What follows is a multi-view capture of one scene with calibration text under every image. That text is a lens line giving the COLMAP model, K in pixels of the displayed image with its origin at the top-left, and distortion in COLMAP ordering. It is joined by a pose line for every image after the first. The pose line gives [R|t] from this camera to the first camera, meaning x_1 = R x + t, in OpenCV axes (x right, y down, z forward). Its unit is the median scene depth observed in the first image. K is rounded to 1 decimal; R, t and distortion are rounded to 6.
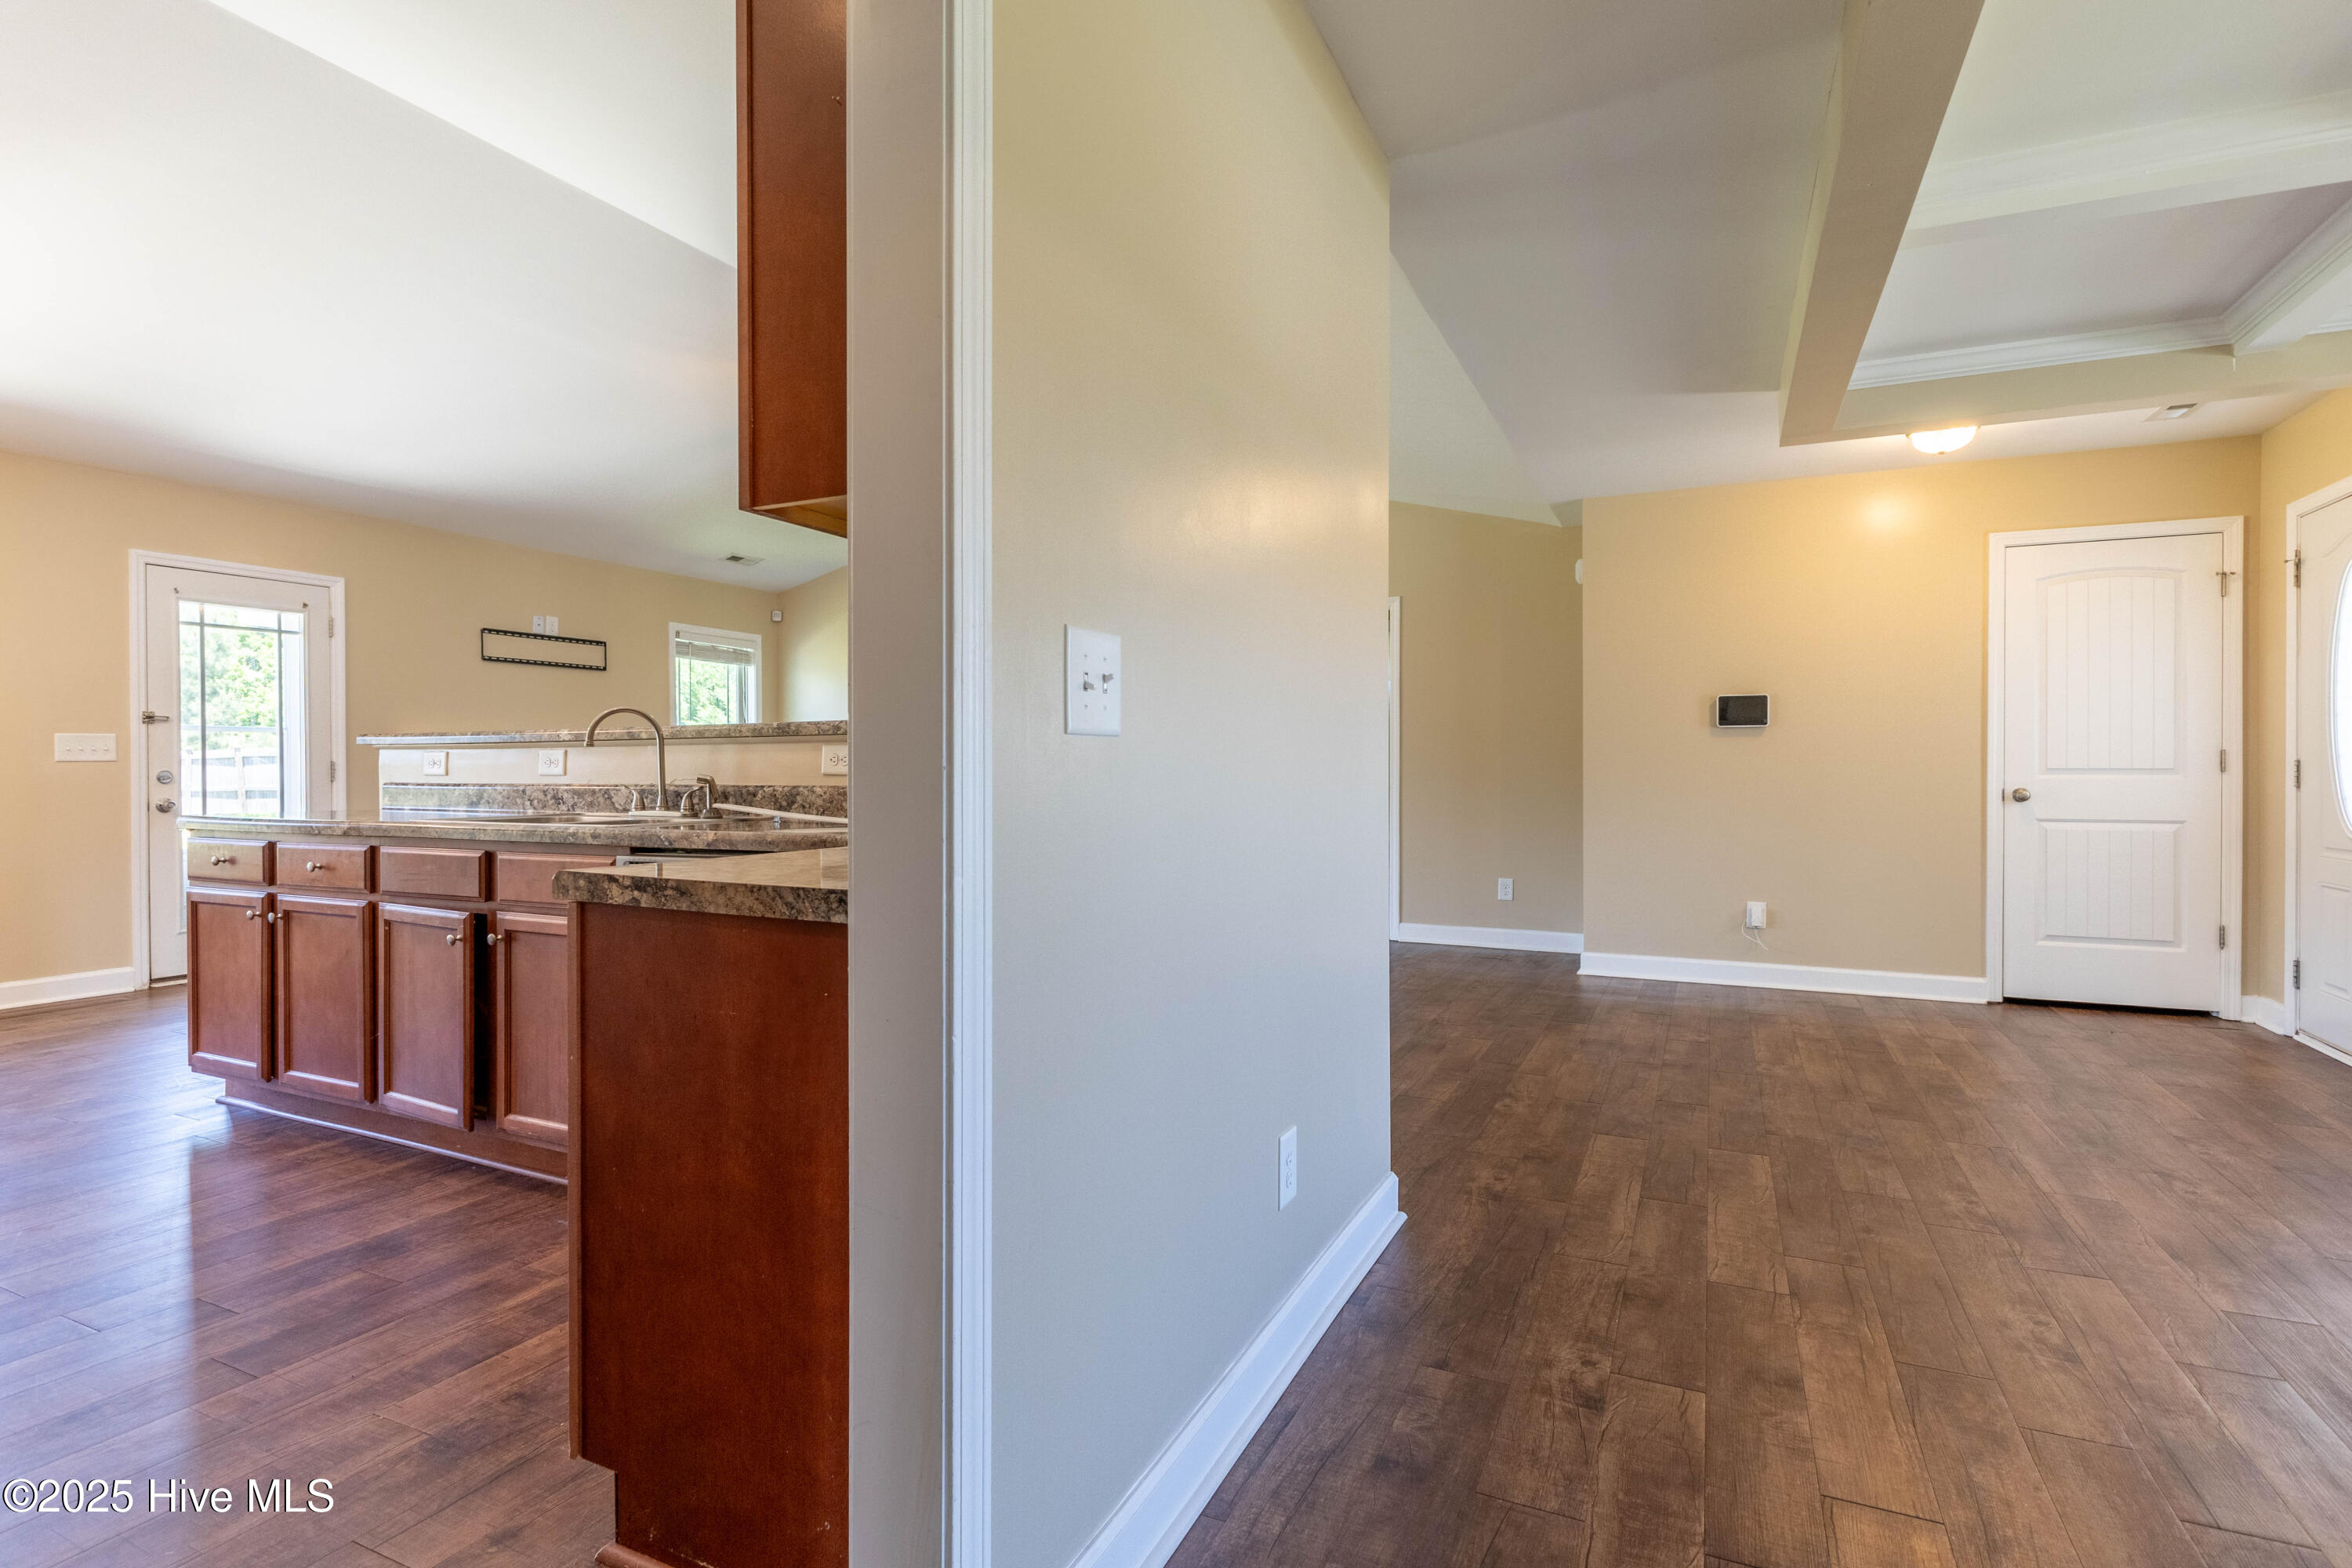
lens RADIAL K [[1109.0, 0, 1183.7], [0, 1109.0, 775.7], [0, 0, 1]] dist [0.003944, 0.000450]
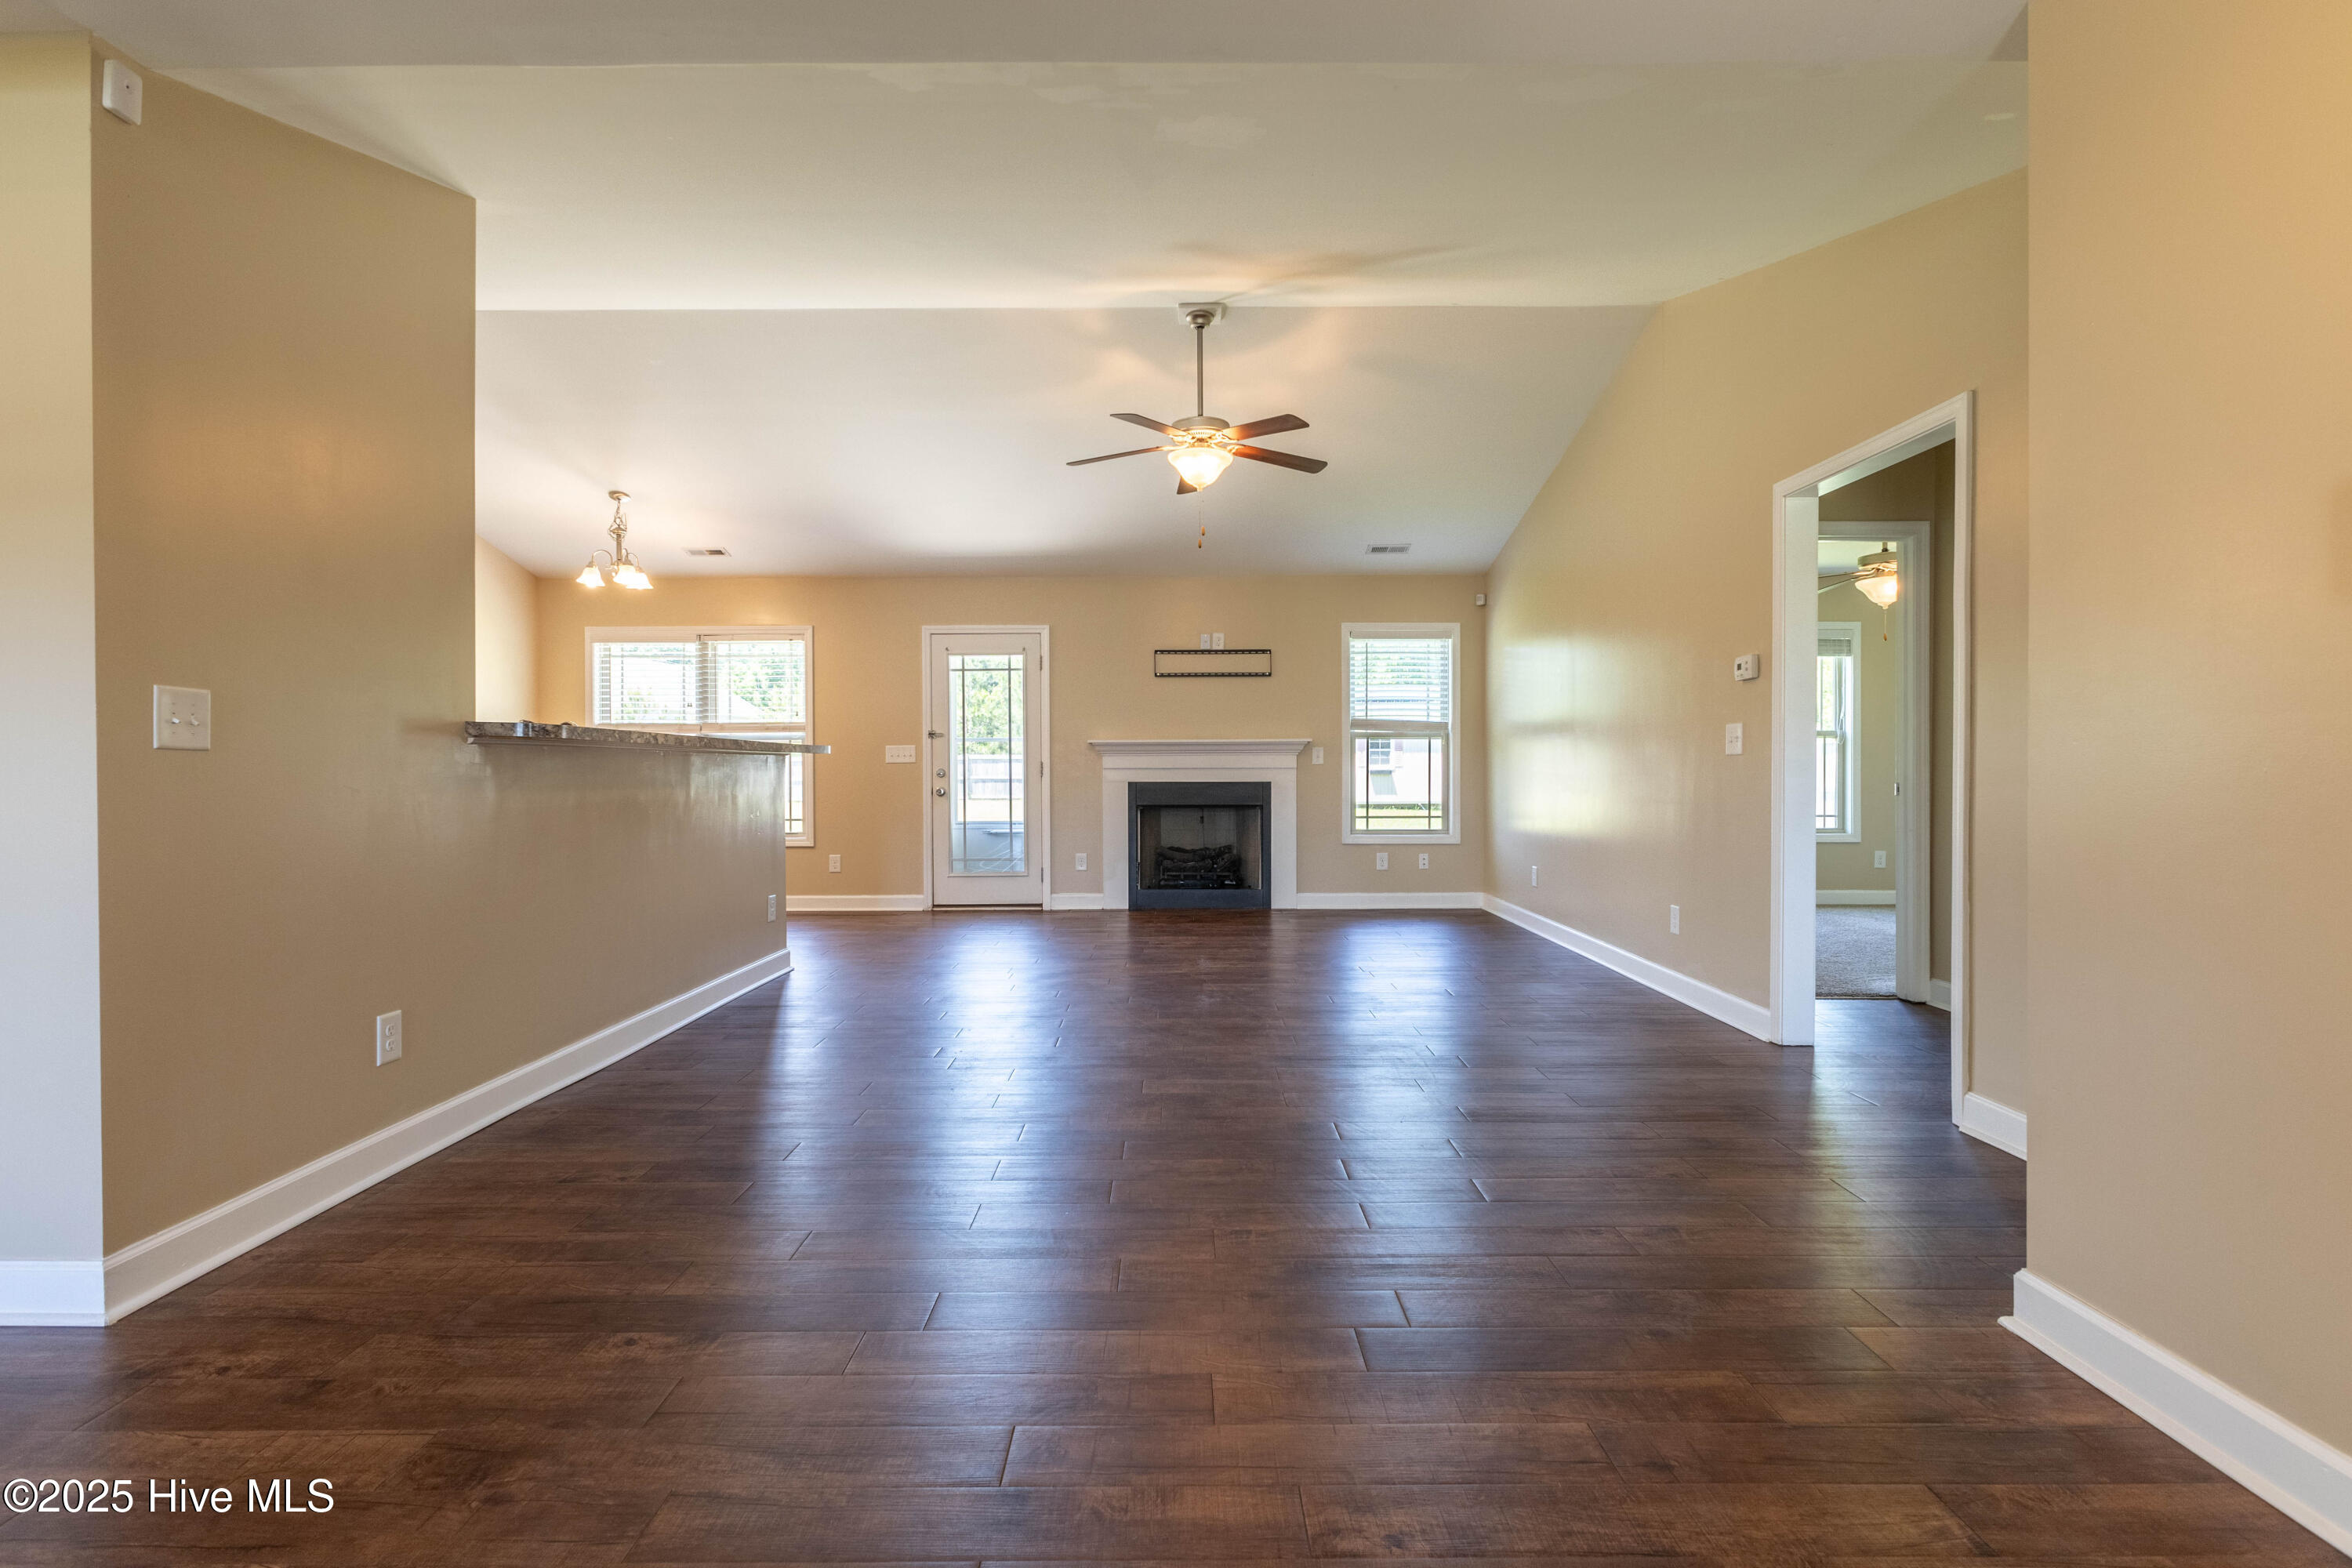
lens RADIAL K [[1109.0, 0, 1182.0], [0, 1109.0, 777.9], [0, 0, 1]] dist [0.003944, 0.000450]
pose [[0.436384, 0.004447, -0.899749, 0.577338], [-0.002762, 0.999990, 0.003603, 0.001515], [0.899756, 0.000913, 0.436392, 0.622292]]
